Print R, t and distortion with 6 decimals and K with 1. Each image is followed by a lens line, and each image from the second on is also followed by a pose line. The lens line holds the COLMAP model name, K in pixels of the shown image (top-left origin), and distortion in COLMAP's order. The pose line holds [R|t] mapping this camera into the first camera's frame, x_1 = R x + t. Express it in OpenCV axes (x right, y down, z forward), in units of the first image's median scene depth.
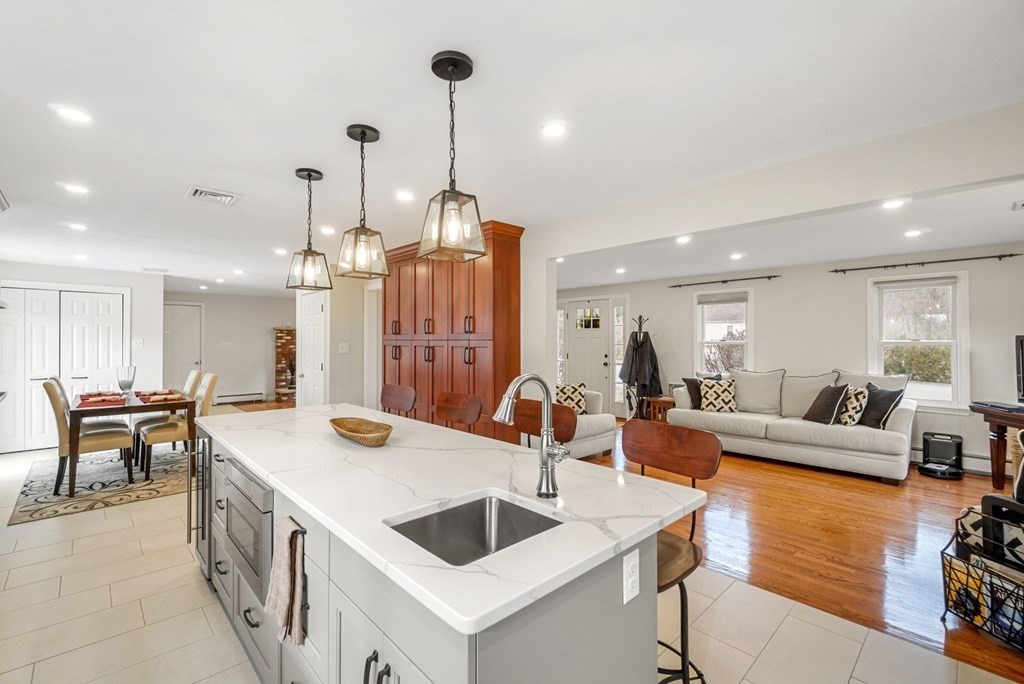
lens RADIAL K [[449.1, 0, 507.0], [0, 449.1, 335.7], [0, 0, 1]] dist [-0.001726, -0.000585]
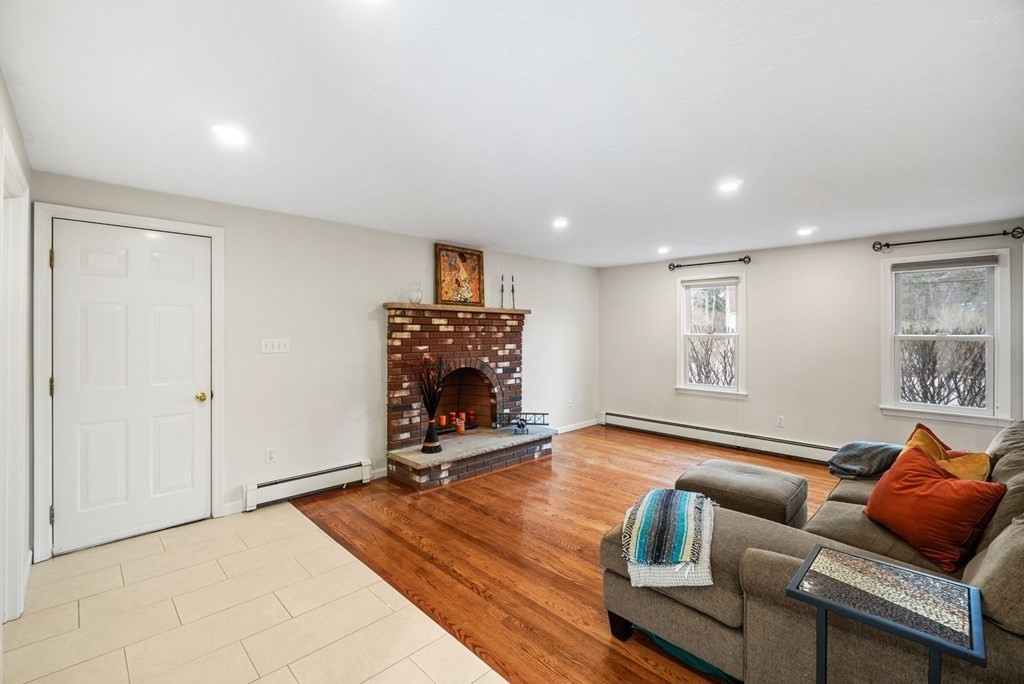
lens RADIAL K [[449.1, 0, 507.0], [0, 449.1, 335.7], [0, 0, 1]] dist [-0.001726, -0.000585]
pose [[0.999813, 0.002791, 0.019120, -1.035519], [-0.003116, 0.999851, 0.016962, 0.012022], [-0.019069, -0.017018, 0.999673, 1.456072]]
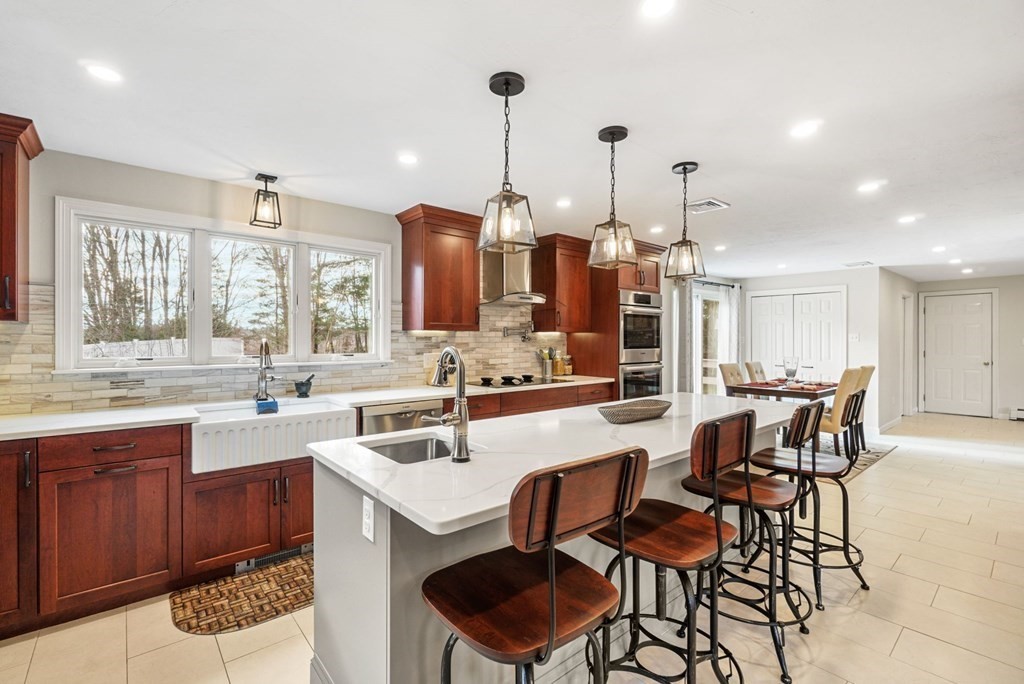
lens RADIAL K [[454.5, 0, 506.7], [0, 454.5, 339.6], [0, 0, 1]] dist [0.002276, -0.000238]
pose [[-0.049371, 0.000592, -0.998780, 0.396551], [0.008069, 0.999967, 0.000194, 0.022317], [0.998748, -0.008049, -0.049374, 0.395134]]
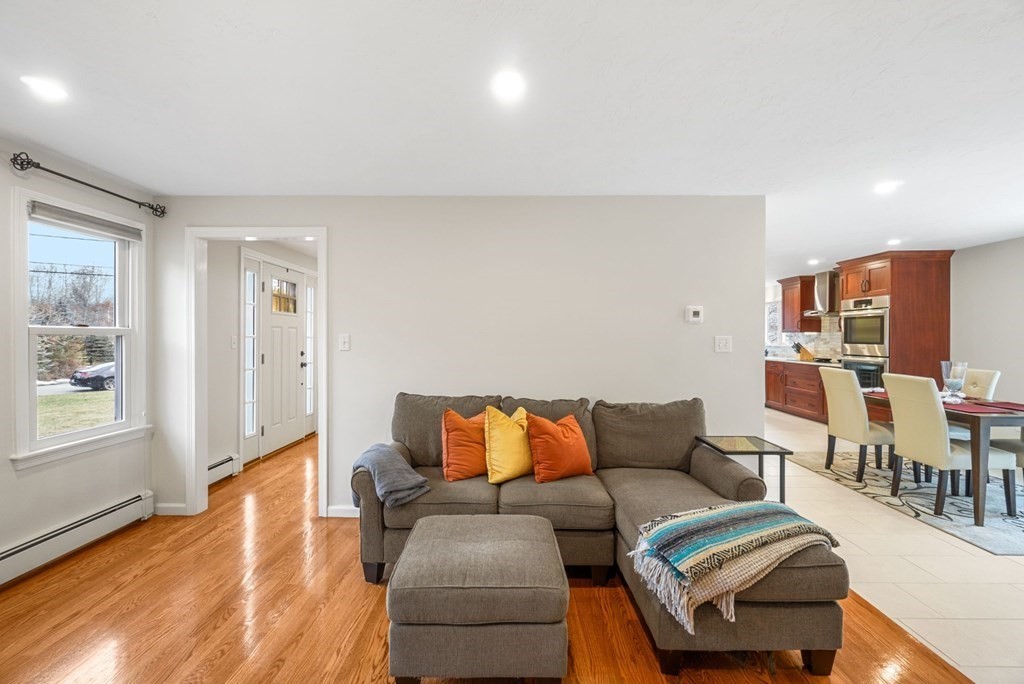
lens RADIAL K [[454.5, 0, 506.7], [0, 454.5, 339.6], [0, 0, 1]] dist [0.002276, -0.000238]
pose [[-0.717852, -0.003959, 0.696185, -0.990397], [-0.005853, 0.999983, -0.000348, 0.042427], [-0.696171, -0.004325, -0.717863, 2.511912]]
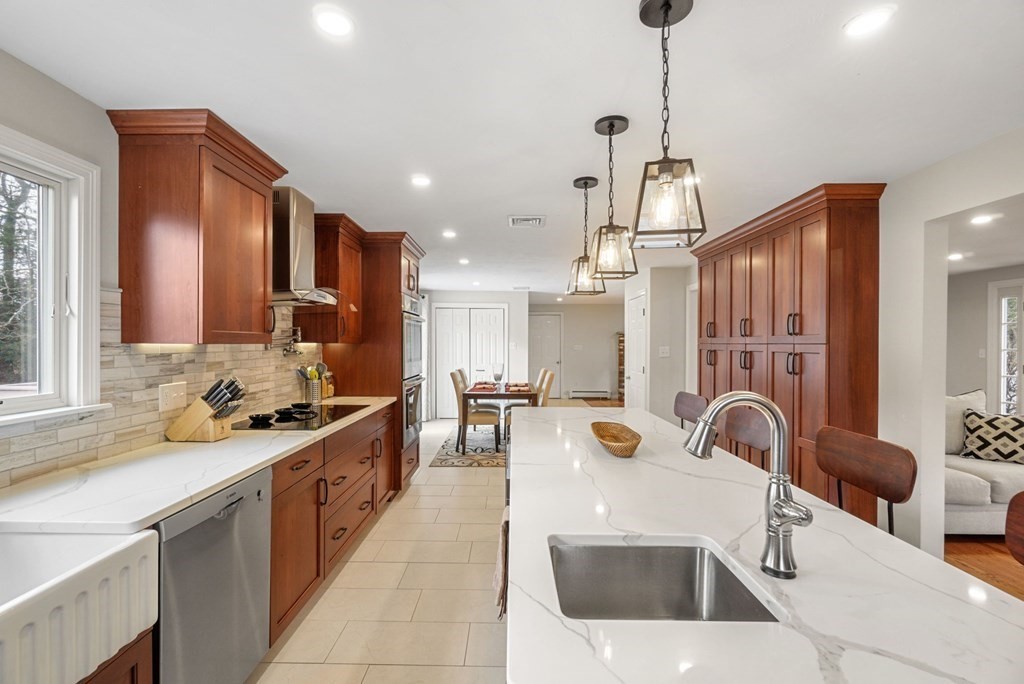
lens RADIAL K [[447.5, 0, 504.3], [0, 447.5, 346.4], [0, 0, 1]] dist [0.000456, -0.000044]
pose [[0.720660, 0.006264, -0.693260, 0.087497], [0.004570, 0.999895, 0.013786, 0.000865], [0.693273, -0.013103, 0.720556, 0.077303]]
